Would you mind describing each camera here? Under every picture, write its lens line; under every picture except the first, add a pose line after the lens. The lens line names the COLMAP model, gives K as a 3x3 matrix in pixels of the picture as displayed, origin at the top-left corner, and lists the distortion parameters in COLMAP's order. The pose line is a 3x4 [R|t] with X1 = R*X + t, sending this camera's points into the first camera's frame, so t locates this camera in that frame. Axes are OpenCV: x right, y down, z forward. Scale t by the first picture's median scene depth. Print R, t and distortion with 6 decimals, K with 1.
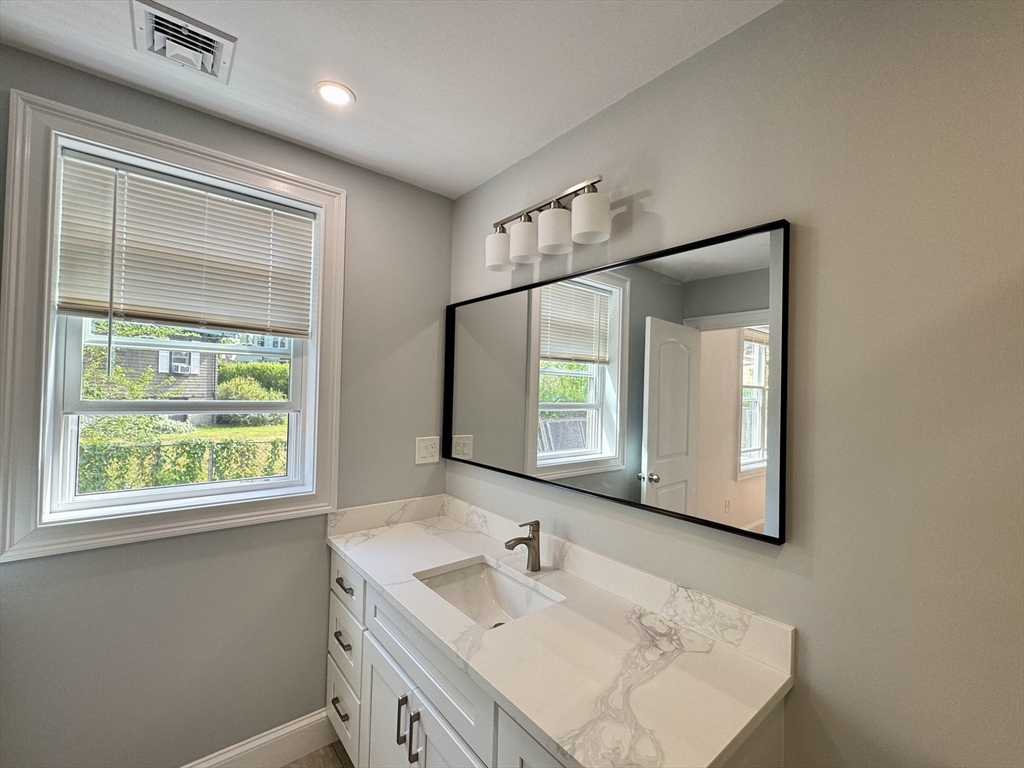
lens RADIAL K [[440.5, 0, 514.1], [0, 440.5, 385.6], [0, 0, 1]] dist [-0.004307, -0.000728]
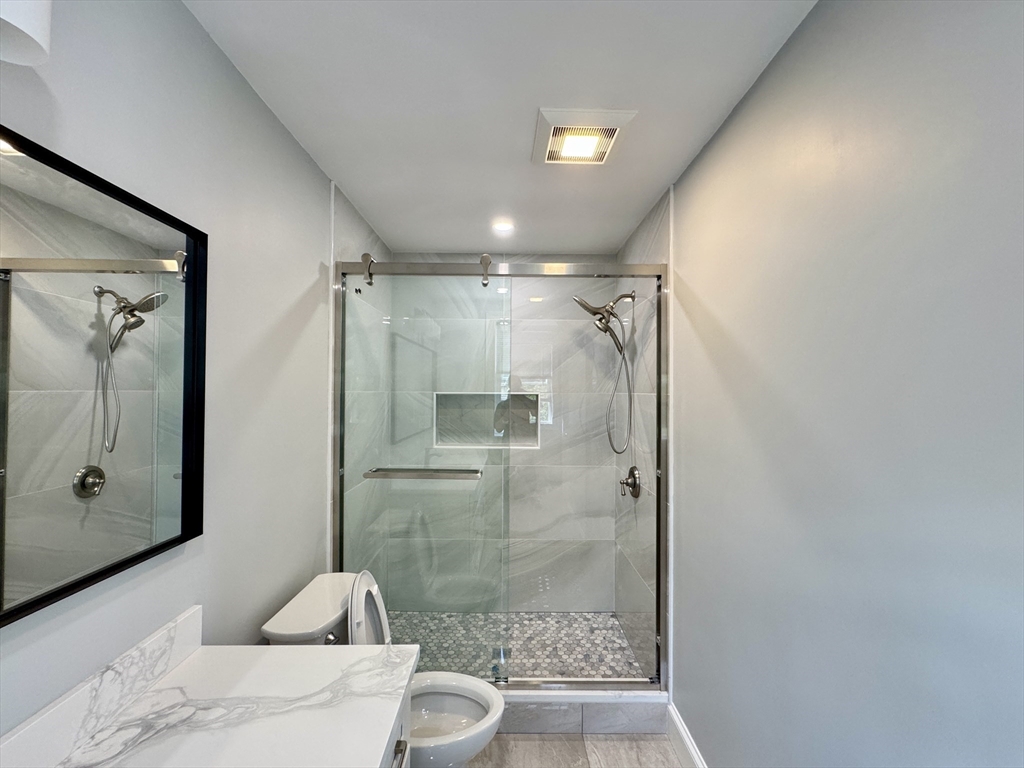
lens RADIAL K [[440.5, 0, 512.2], [0, 440.5, 386.0], [0, 0, 1]] dist [-0.004307, -0.000728]
pose [[-0.784206, -0.021263, 0.620137, -0.608369], [-0.031521, 0.999487, -0.005591, -0.018218], [-0.619700, -0.023932, -0.784474, 1.267419]]
